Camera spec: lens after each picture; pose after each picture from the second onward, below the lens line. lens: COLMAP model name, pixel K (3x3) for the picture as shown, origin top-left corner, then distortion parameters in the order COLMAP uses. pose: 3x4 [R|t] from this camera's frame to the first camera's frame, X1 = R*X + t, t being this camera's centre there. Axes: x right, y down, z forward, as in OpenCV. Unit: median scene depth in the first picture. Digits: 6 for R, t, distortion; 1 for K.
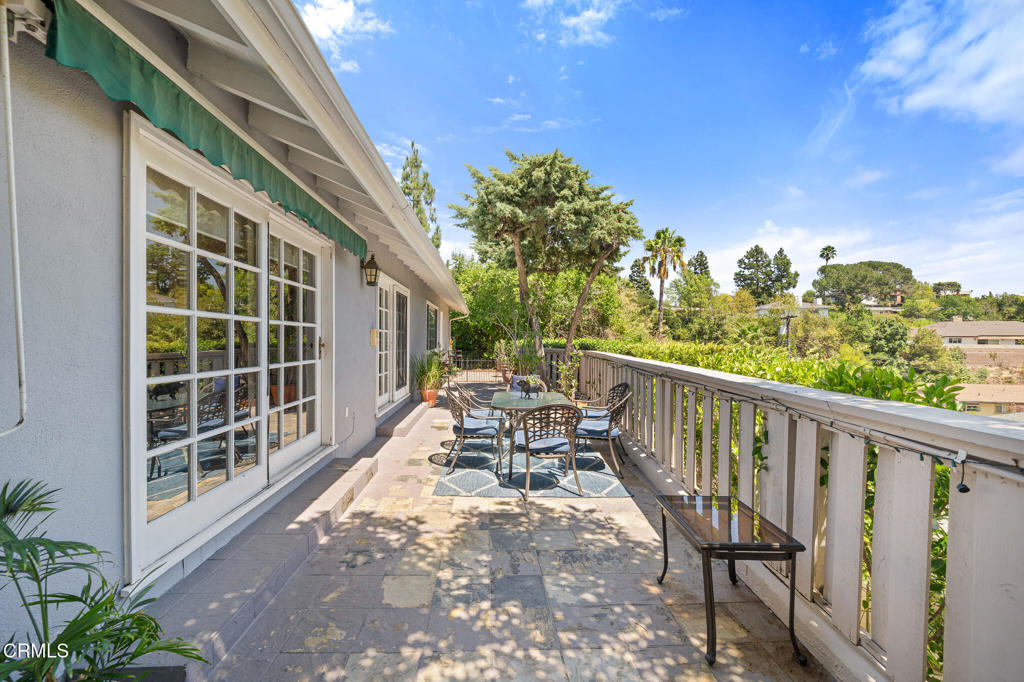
lens RADIAL K [[419.1, 0, 517.0], [0, 419.1, 345.1], [0, 0, 1]] dist [-0.002160, 0.000061]
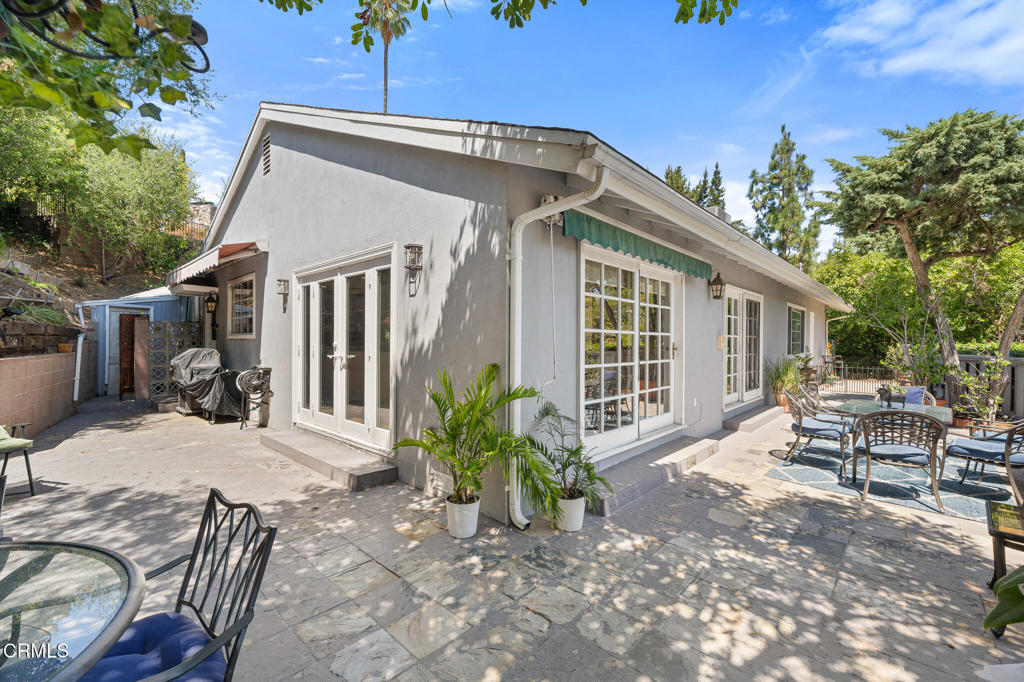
lens RADIAL K [[428.0, 0, 498.4], [0, 428.0, 345.4], [0, 0, 1]] dist [0.000043, -0.000186]
pose [[0.660567, 0.003811, -0.750757, 0.132037], [-0.008180, 0.999964, -0.002122, -0.002268], [0.750722, 0.007543, 0.660575, -0.229393]]
